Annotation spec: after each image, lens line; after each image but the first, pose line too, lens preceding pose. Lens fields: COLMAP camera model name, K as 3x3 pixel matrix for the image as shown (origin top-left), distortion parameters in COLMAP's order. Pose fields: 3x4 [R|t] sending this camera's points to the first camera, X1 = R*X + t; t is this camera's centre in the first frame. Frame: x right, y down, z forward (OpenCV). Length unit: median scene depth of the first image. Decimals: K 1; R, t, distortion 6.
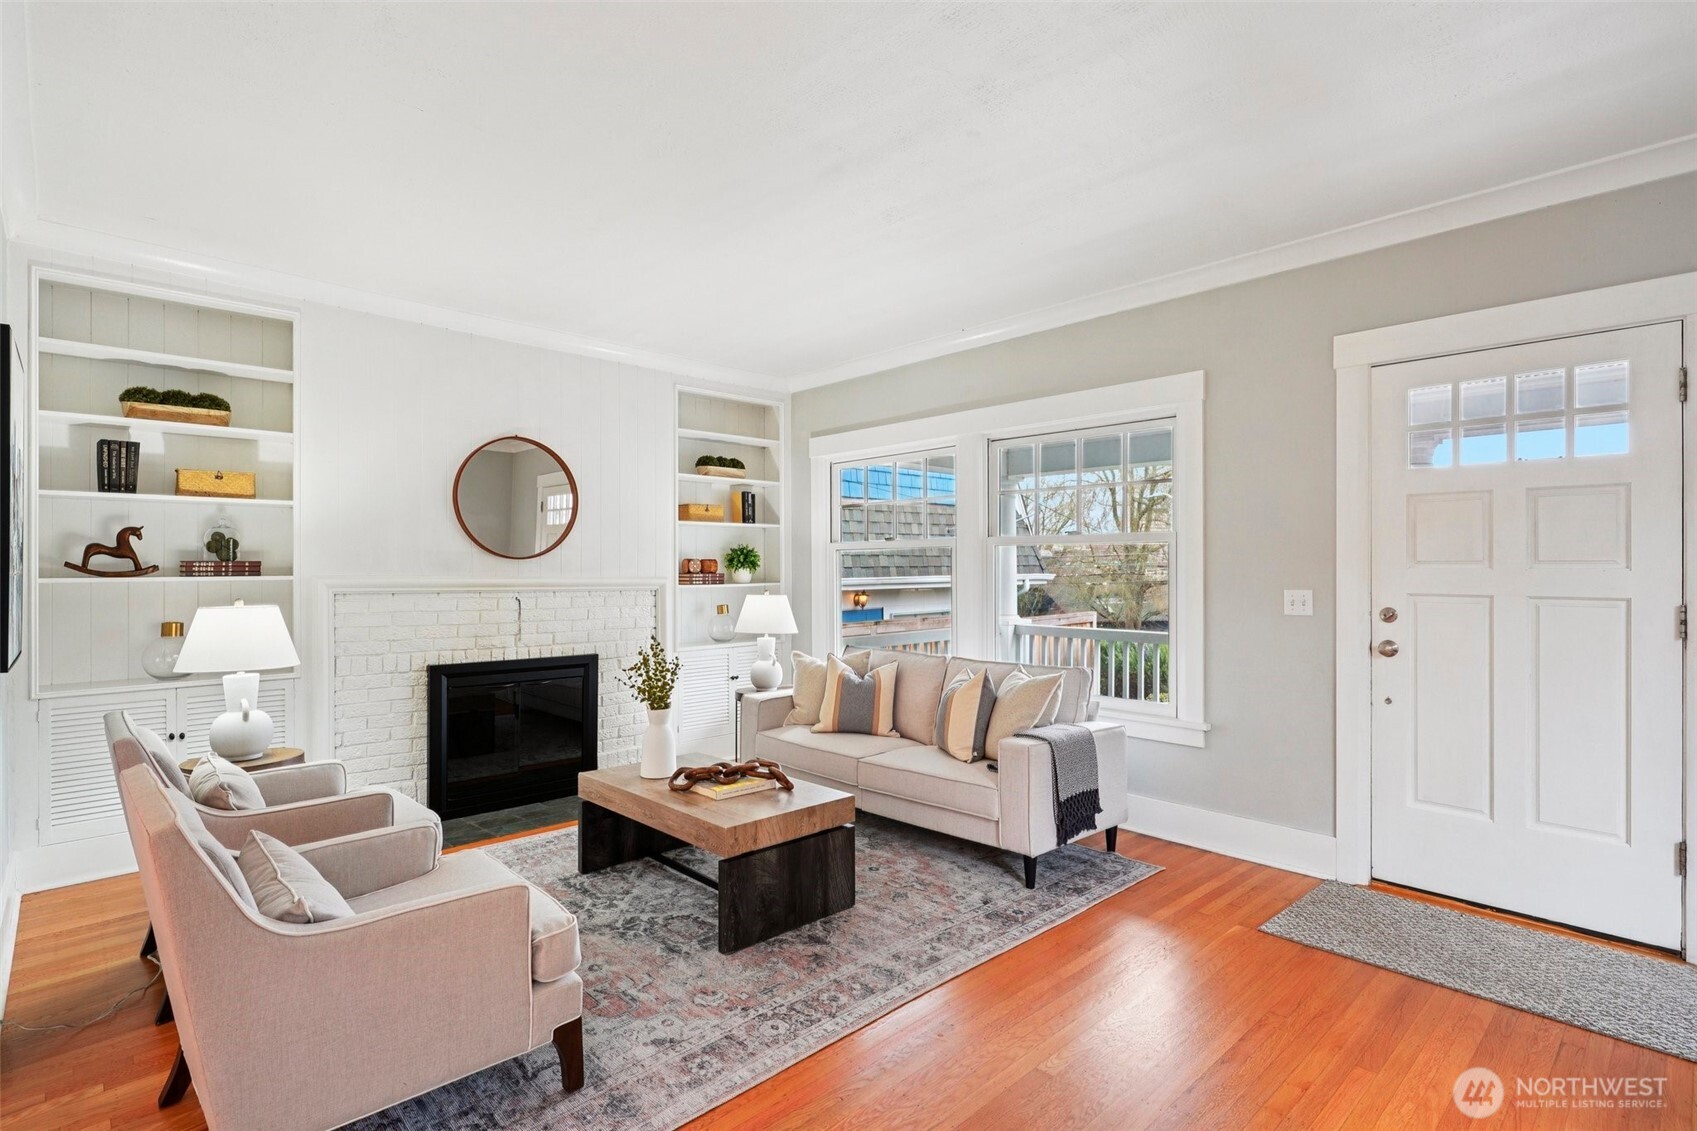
lens RADIAL K [[831.1, 0, 848.5], [0, 831.1, 565.5], [0, 0, 1]] dist [0.001303, -0.000618]
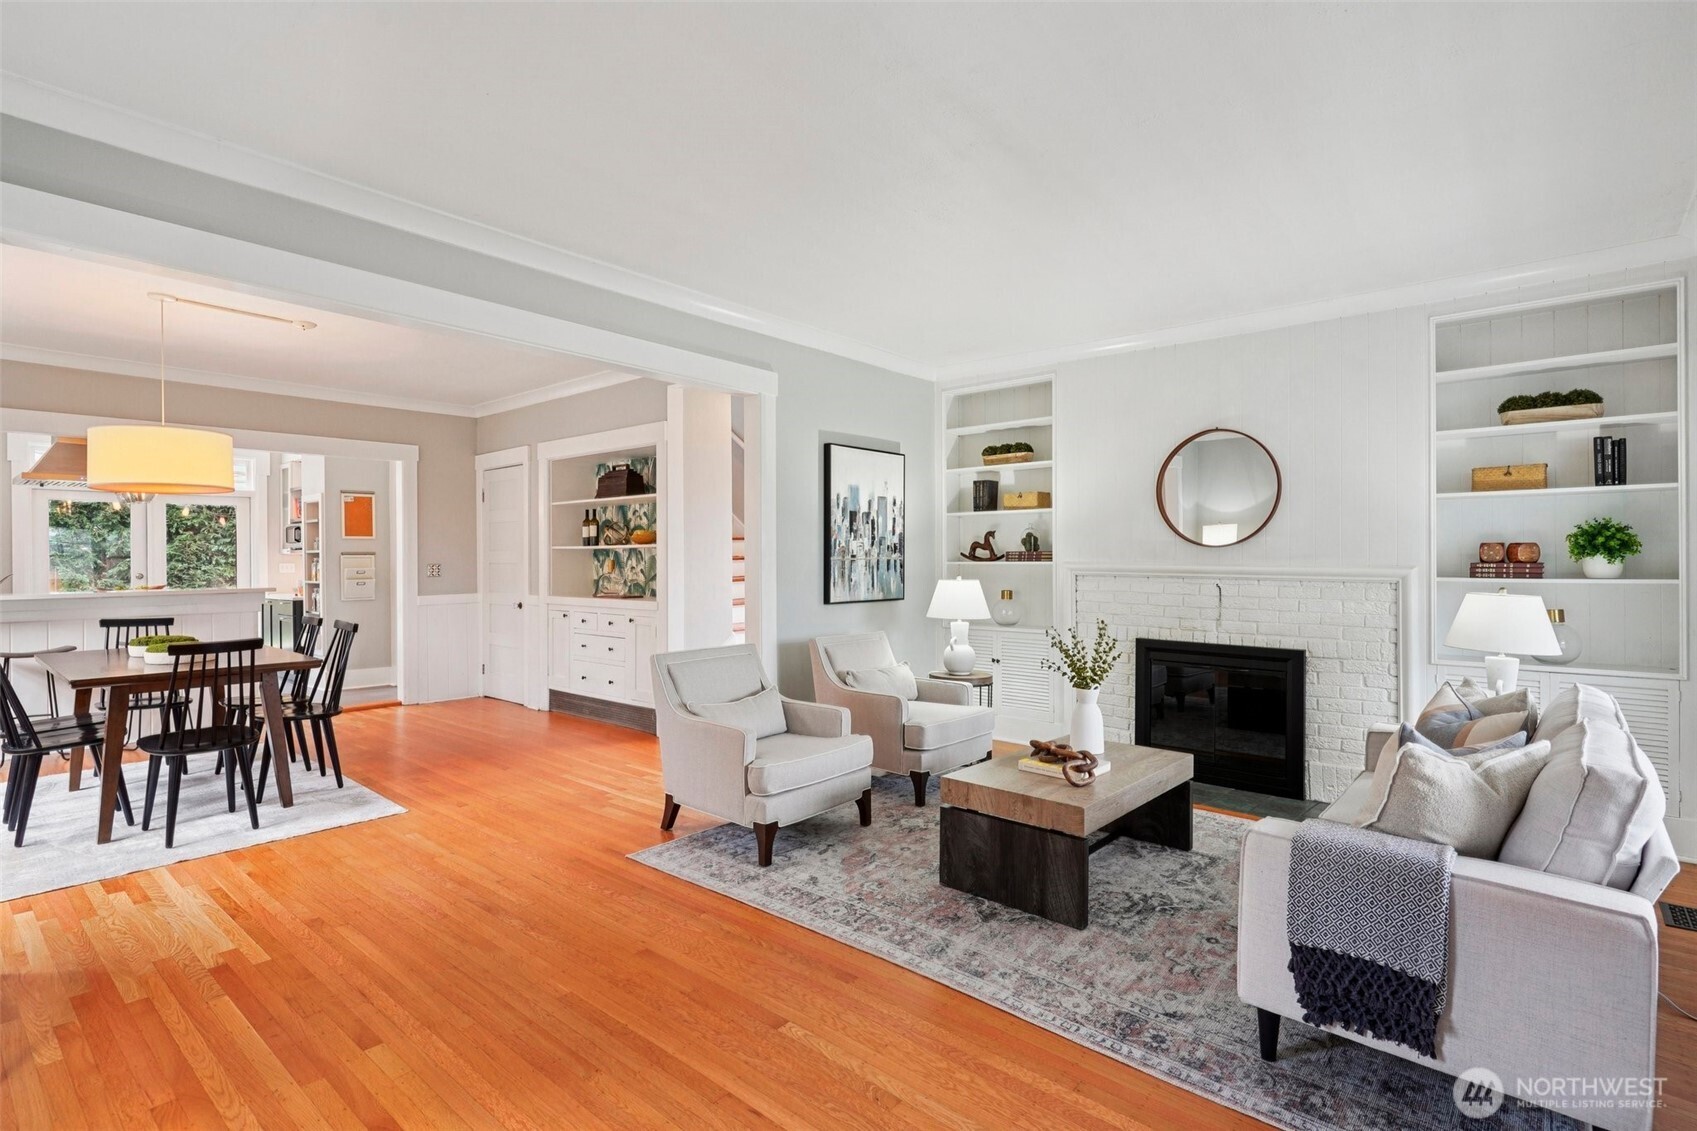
lens RADIAL K [[831.1, 0, 848.5], [0, 831.1, 565.5], [0, 0, 1]] dist [0.001303, -0.000618]
pose [[0.080364, 0.010084, -0.996715, 0.759098], [0.003814, 0.999938, 0.010425, 0.003312], [0.996758, -0.004639, 0.080321, 0.582839]]
